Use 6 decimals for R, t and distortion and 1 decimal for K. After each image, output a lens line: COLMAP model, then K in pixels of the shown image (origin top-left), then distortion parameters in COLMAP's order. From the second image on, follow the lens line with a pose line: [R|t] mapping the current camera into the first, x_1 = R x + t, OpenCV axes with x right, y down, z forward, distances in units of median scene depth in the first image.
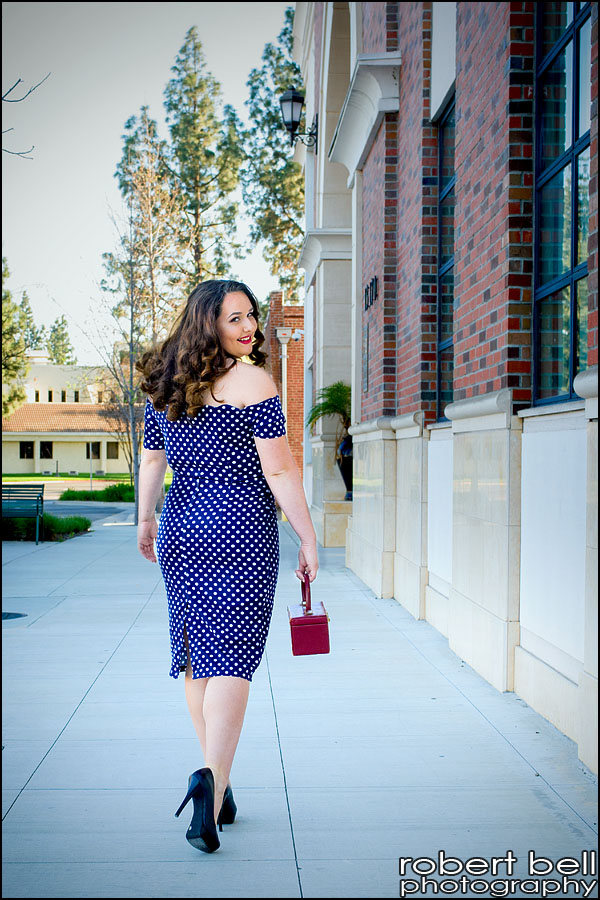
lens RADIAL K [[1365.7, 0, 300.0], [0, 1365.7, 450.0], [0, 0, 1]] dist [-0.014804, 0.001061]
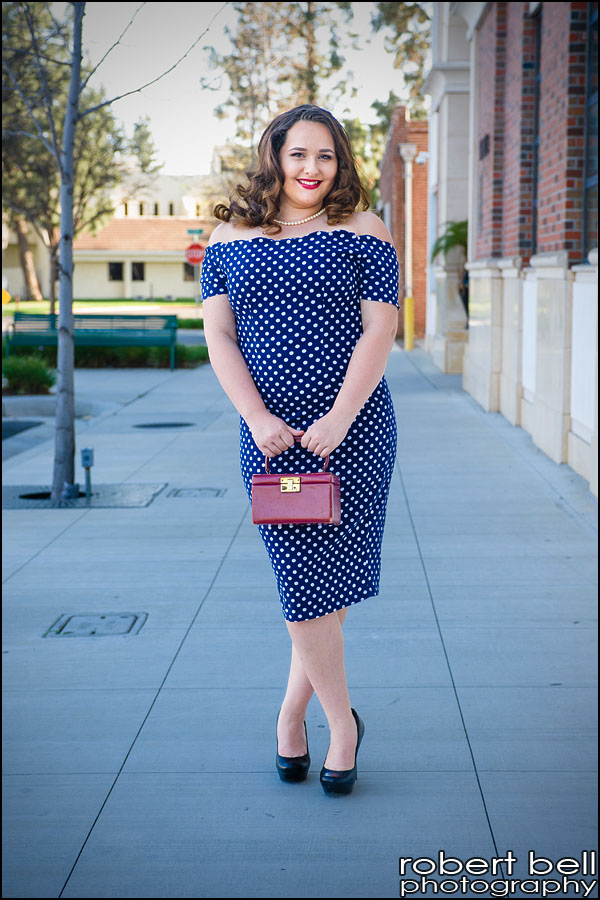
lens RADIAL K [[1741.4, 0, 300.0], [0, 1741.4, 450.0], [0, 0, 1]] dist [0.205212, 0.247897]
pose [[0.997307, 0.002362, -0.073297, 0.007179], [0.005479, 0.994289, 0.106584, -0.021919], [0.073130, -0.106699, 0.991598, -0.535527]]
